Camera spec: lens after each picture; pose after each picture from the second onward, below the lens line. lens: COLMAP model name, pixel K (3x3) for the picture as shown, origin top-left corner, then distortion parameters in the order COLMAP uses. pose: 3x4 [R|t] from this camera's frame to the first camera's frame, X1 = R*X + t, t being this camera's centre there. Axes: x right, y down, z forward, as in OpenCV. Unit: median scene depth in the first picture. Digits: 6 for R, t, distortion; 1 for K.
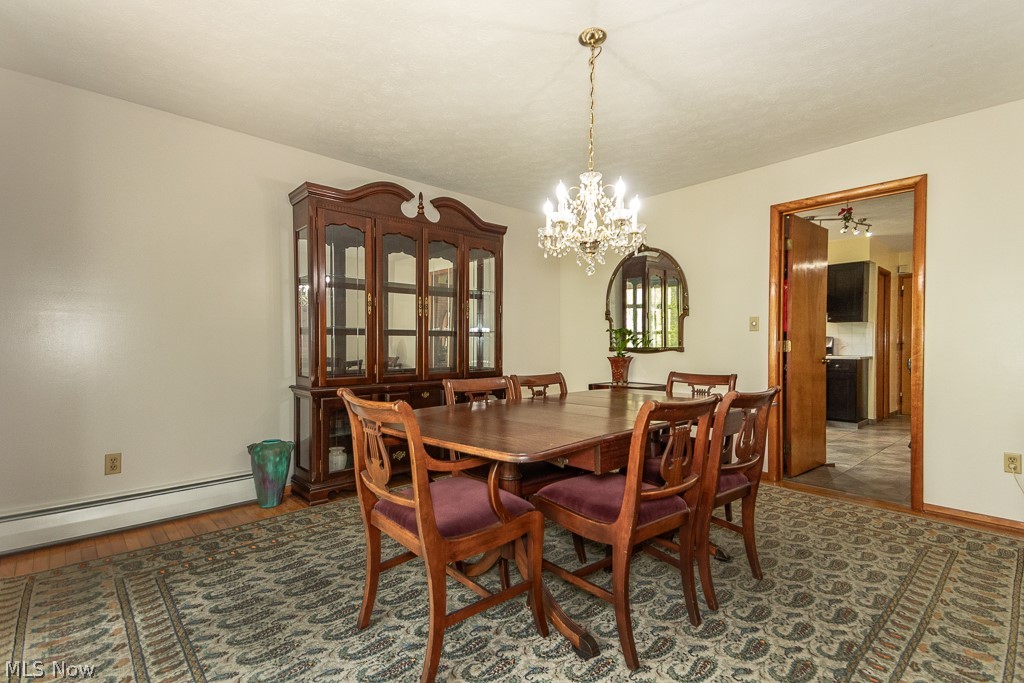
lens RADIAL K [[466.9, 0, 519.8], [0, 466.9, 348.8], [0, 0, 1]] dist [0.067115, -0.000196]
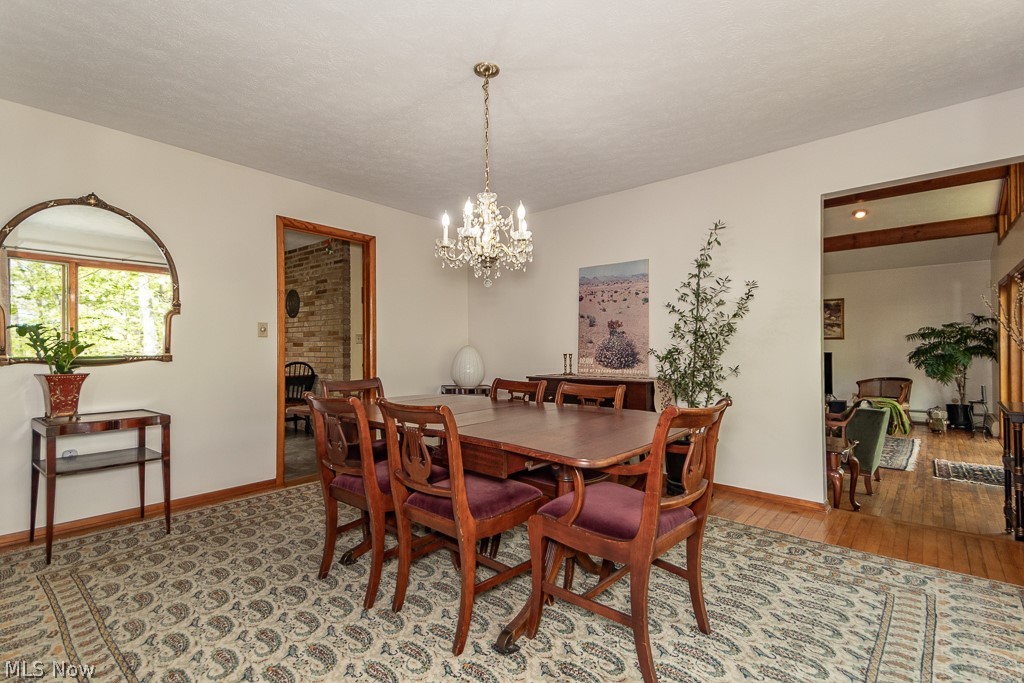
lens RADIAL K [[466.9, 0, 519.8], [0, 466.9, 348.8], [0, 0, 1]] dist [0.067115, -0.000196]
pose [[-0.118620, 0.005178, 0.992926, -0.557678], [0.017586, 0.999841, -0.003113, -0.003378], [-0.992784, 0.017093, -0.118692, 0.639605]]
